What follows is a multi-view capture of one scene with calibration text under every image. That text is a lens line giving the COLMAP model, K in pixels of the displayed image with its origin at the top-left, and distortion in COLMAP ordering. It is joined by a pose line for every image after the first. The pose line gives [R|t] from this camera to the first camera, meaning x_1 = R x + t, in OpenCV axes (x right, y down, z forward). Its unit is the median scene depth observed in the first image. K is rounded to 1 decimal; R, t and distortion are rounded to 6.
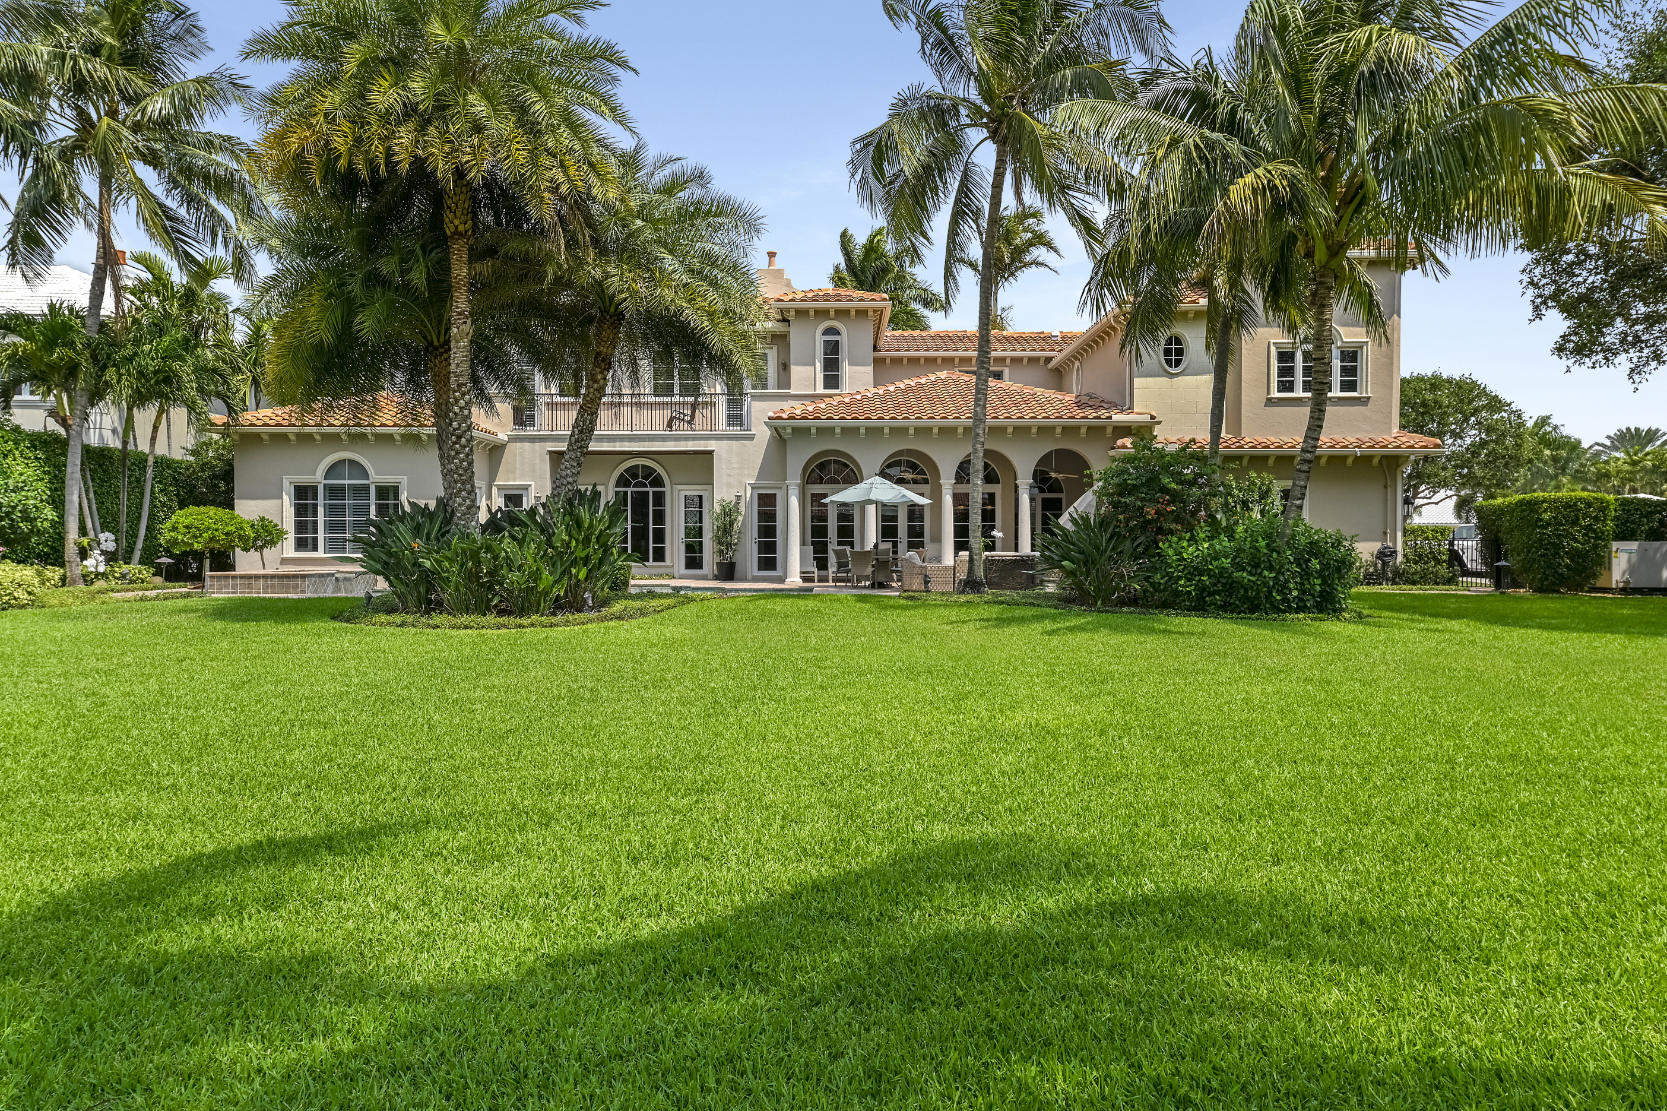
lens RADIAL K [[1108.9, 0, 826.4], [0, 1108.9, 560.5], [0, 0, 1]] dist [0.037303, 0.004662]
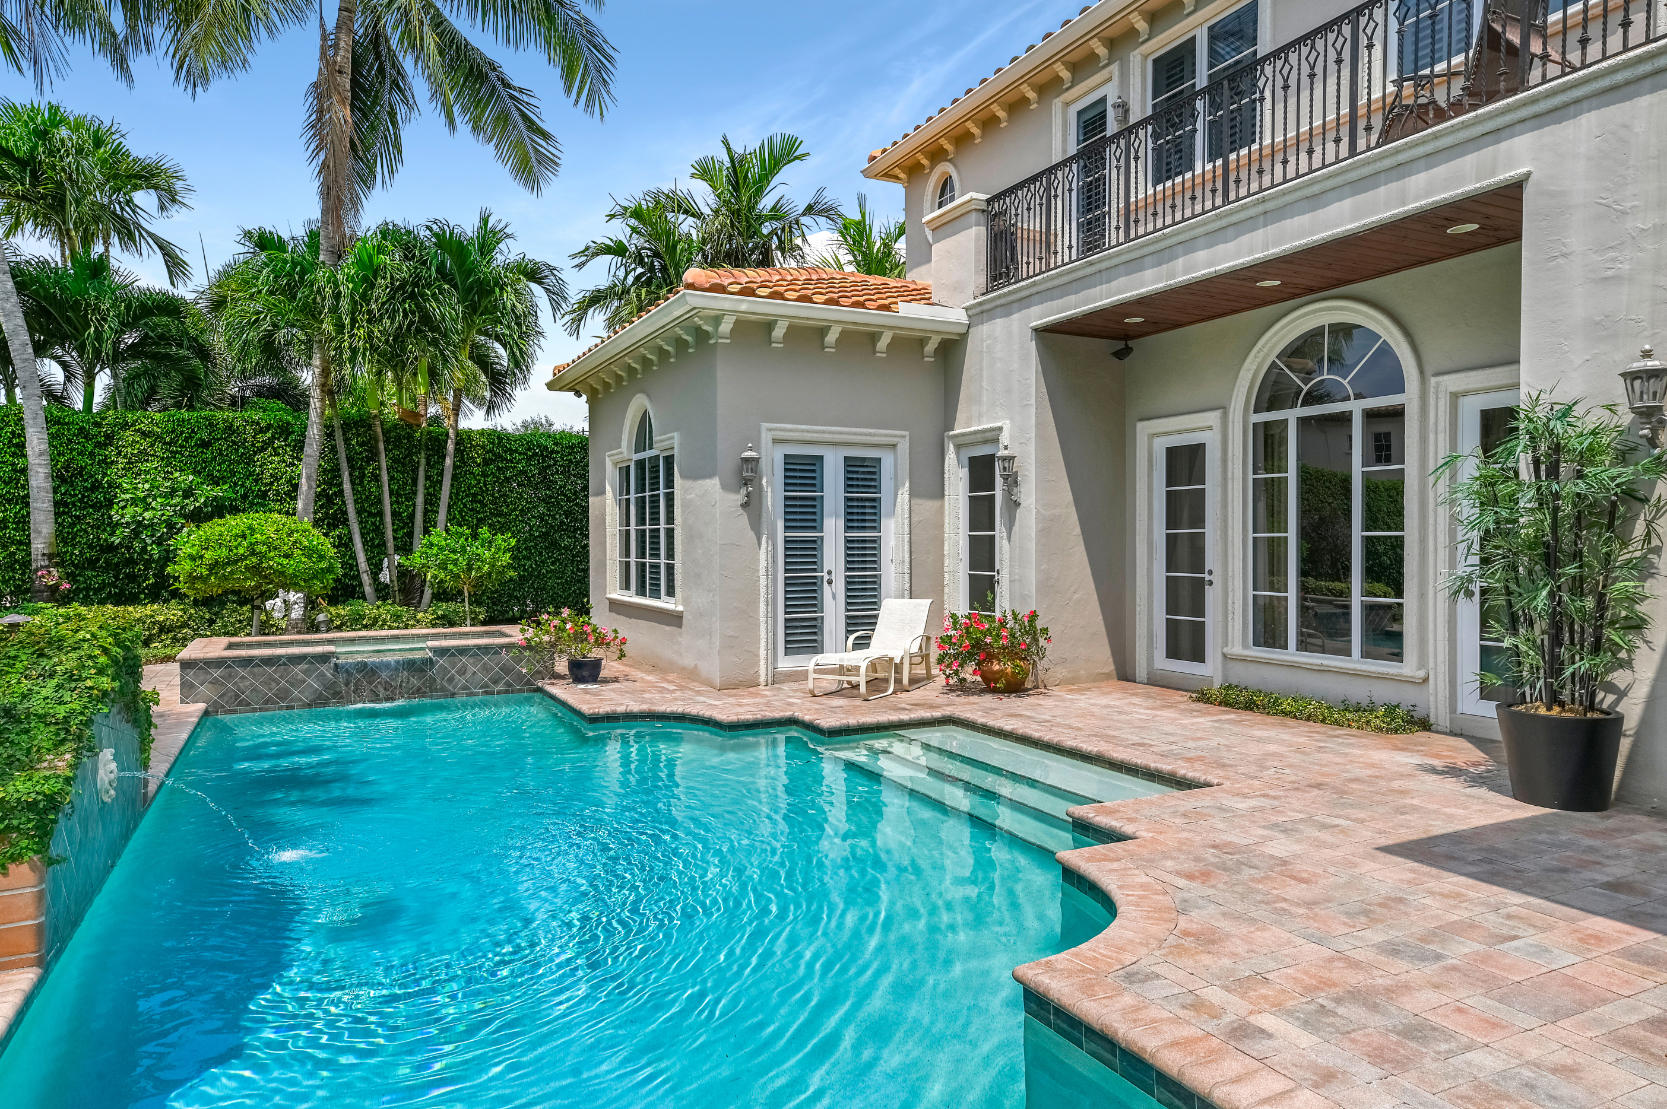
lens RADIAL K [[1015.2, 0, 840.6], [0, 1015.2, 551.6], [0, 0, 1]] dist [0.031167, 0.000221]
pose [[0.486602, 0.007660, -0.873590, 0.009141], [-0.007594, 0.999961, 0.004539, -0.027438], [0.873591, 0.004425, 0.486641, 0.792087]]
